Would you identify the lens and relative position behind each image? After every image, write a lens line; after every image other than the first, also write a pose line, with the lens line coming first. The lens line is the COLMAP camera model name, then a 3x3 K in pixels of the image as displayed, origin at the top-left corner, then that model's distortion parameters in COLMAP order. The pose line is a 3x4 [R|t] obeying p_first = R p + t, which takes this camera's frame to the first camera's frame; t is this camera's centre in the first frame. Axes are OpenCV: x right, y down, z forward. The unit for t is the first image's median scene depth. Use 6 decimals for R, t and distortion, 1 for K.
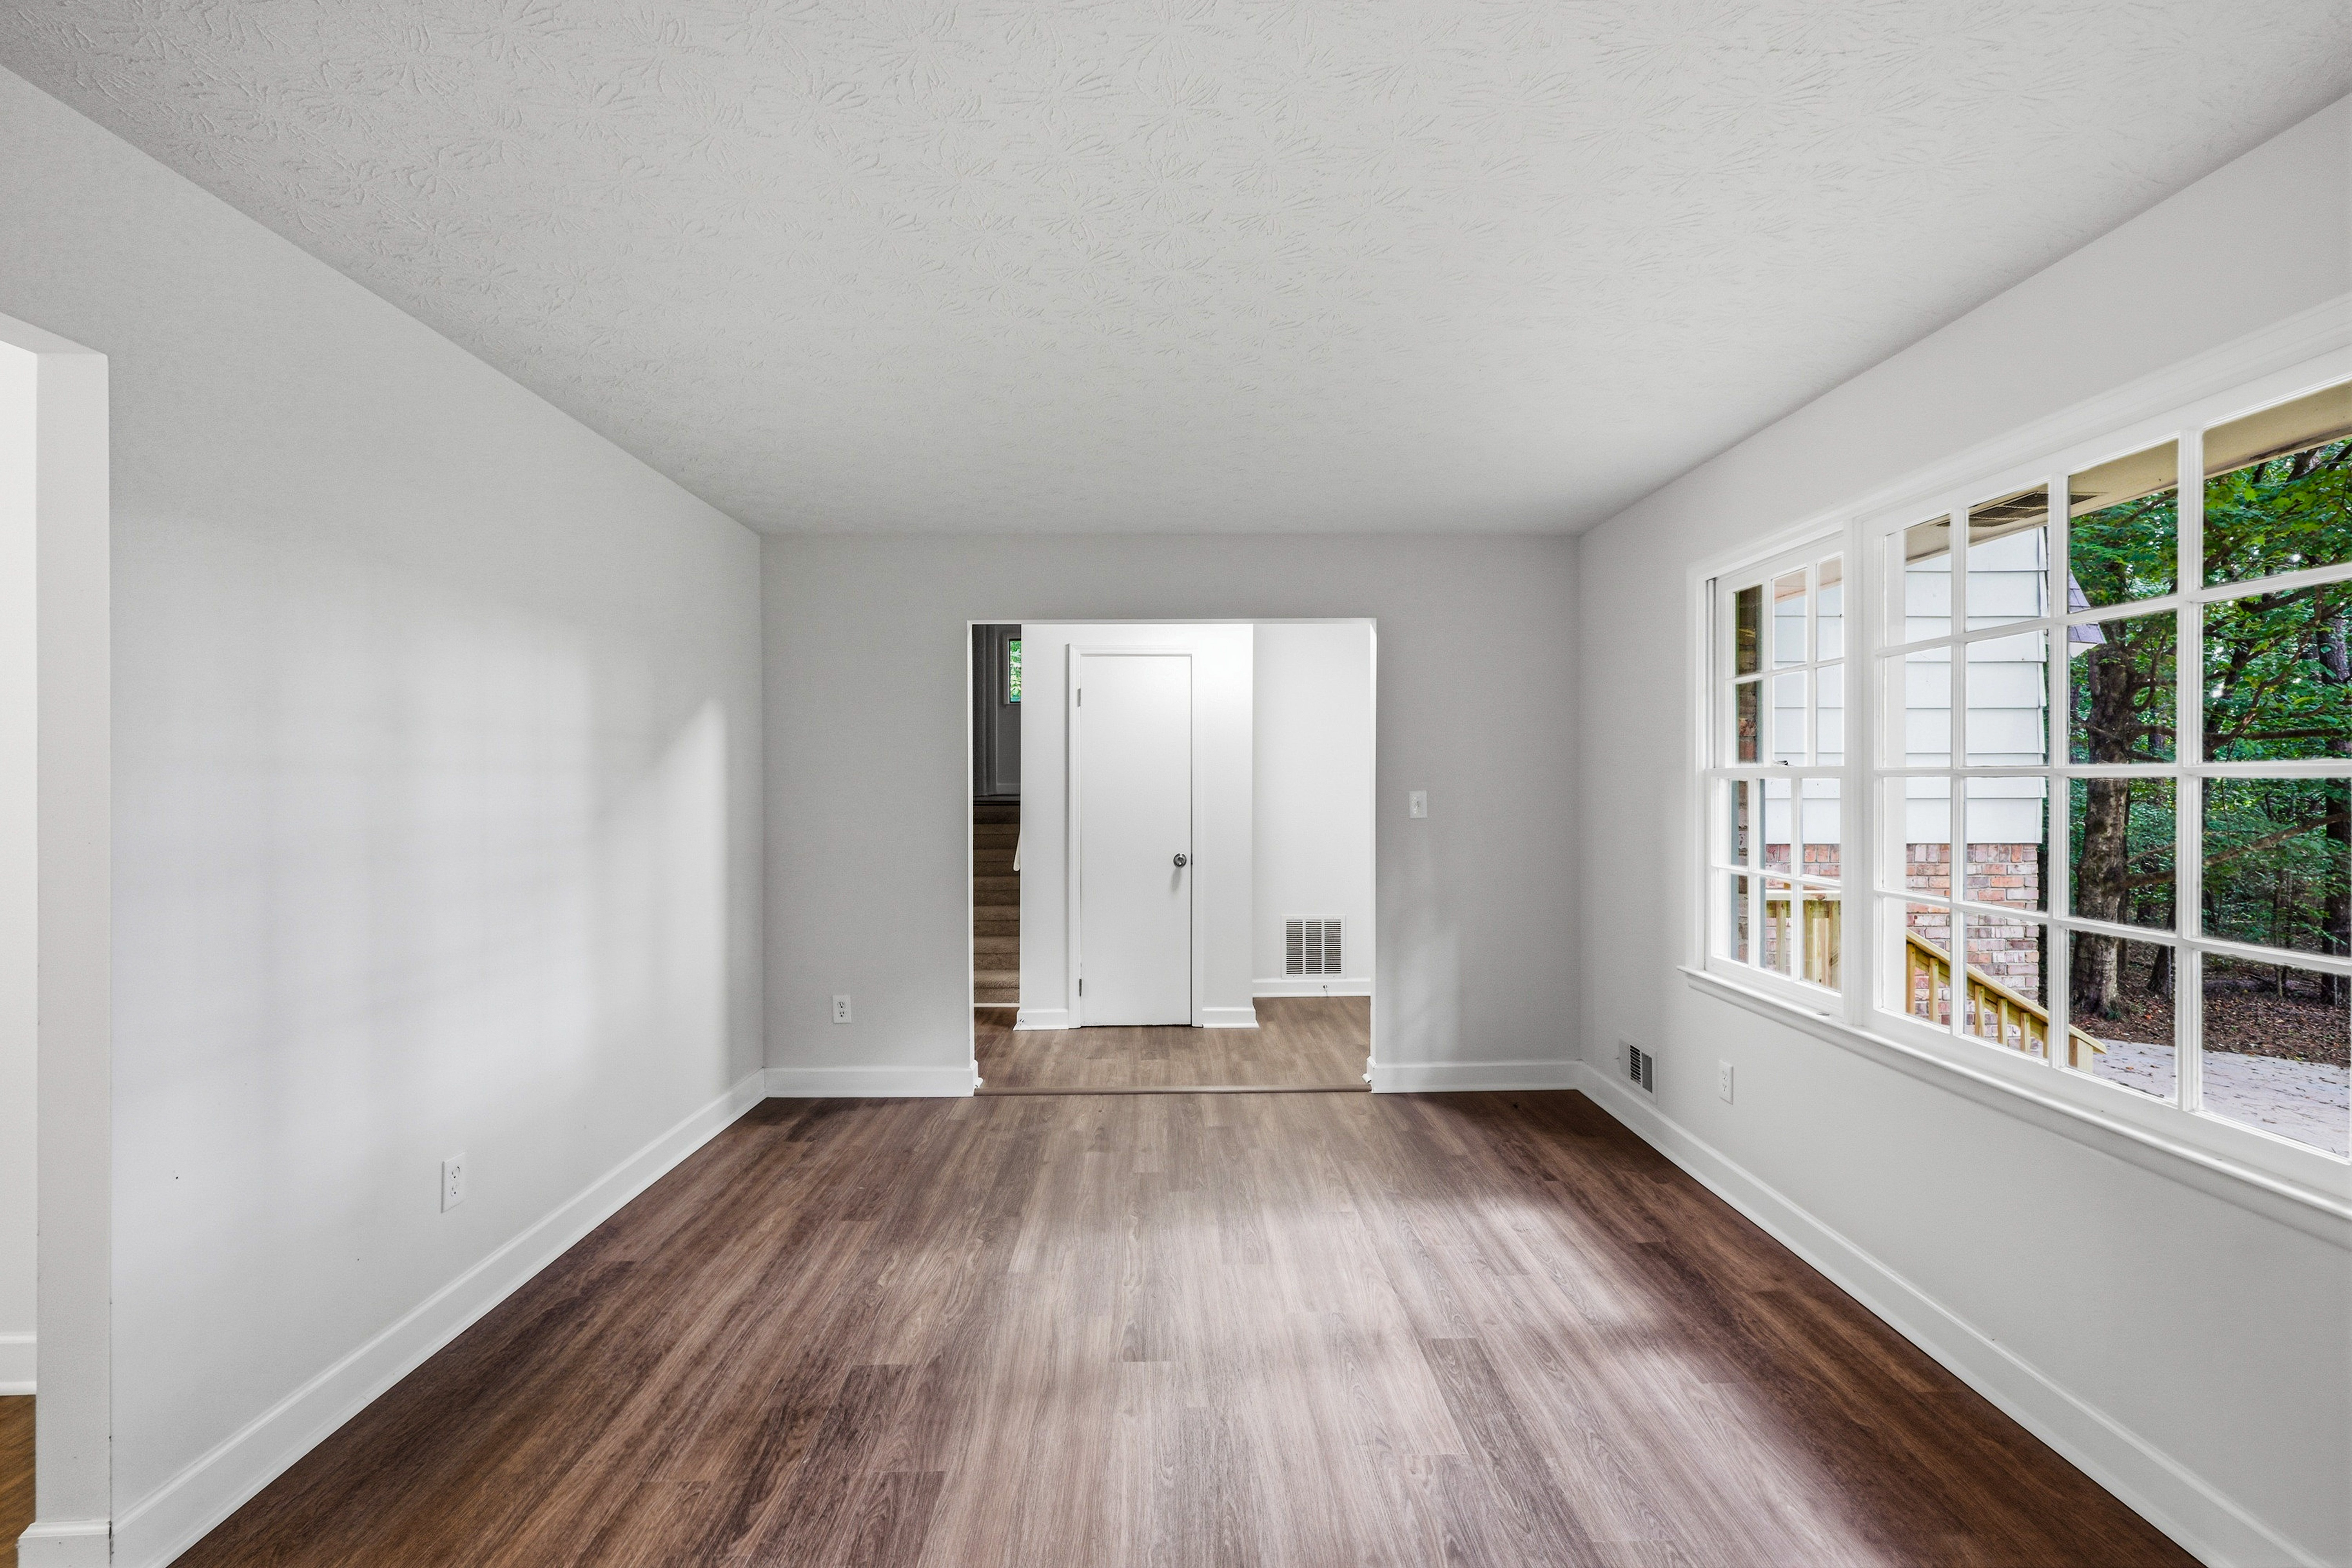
lens RADIAL K [[1094.1, 0, 1170.4], [0, 1094.1, 782.8], [0, 0, 1]] dist [-0.000650, -0.000429]
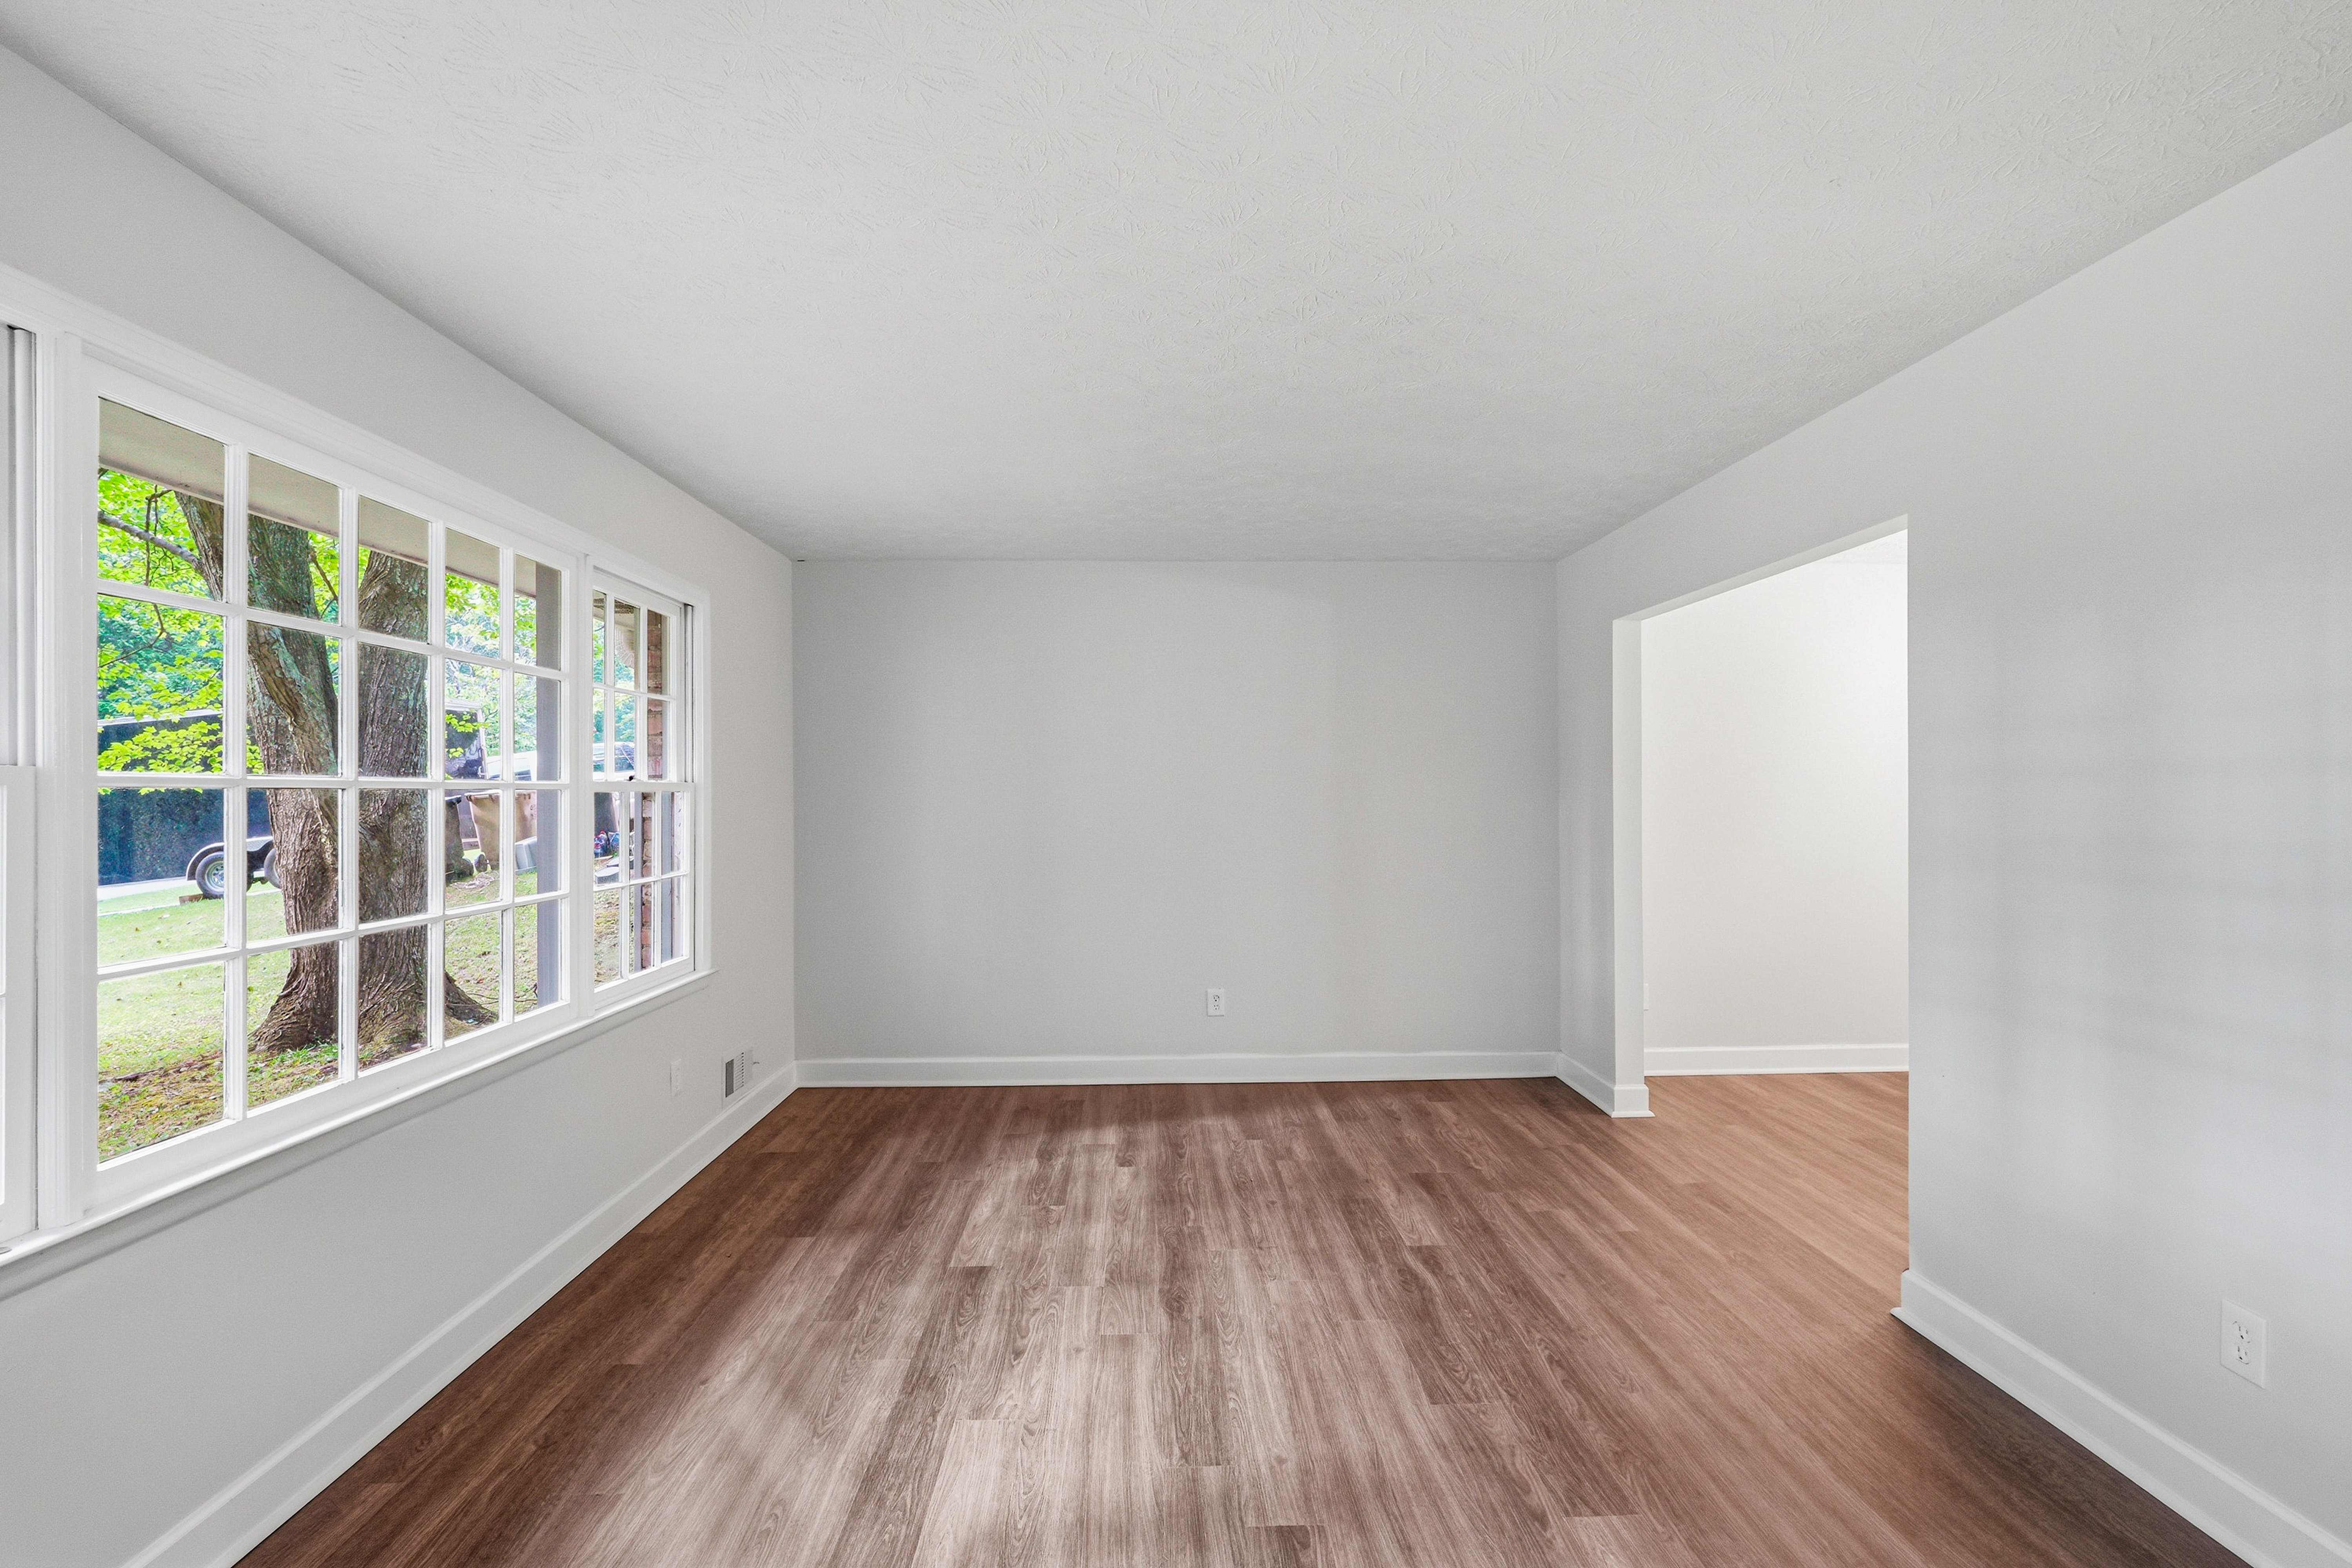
lens RADIAL K [[1094.1, 0, 1179.3], [0, 1094.1, 786.2], [0, 0, 1]] dist [-0.000650, -0.000429]
pose [[-0.999742, 0.002385, -0.022576, 0.074210], [0.002314, 0.999992, 0.003136, -0.009397], [0.022583, 0.003083, -0.999740, 2.027682]]
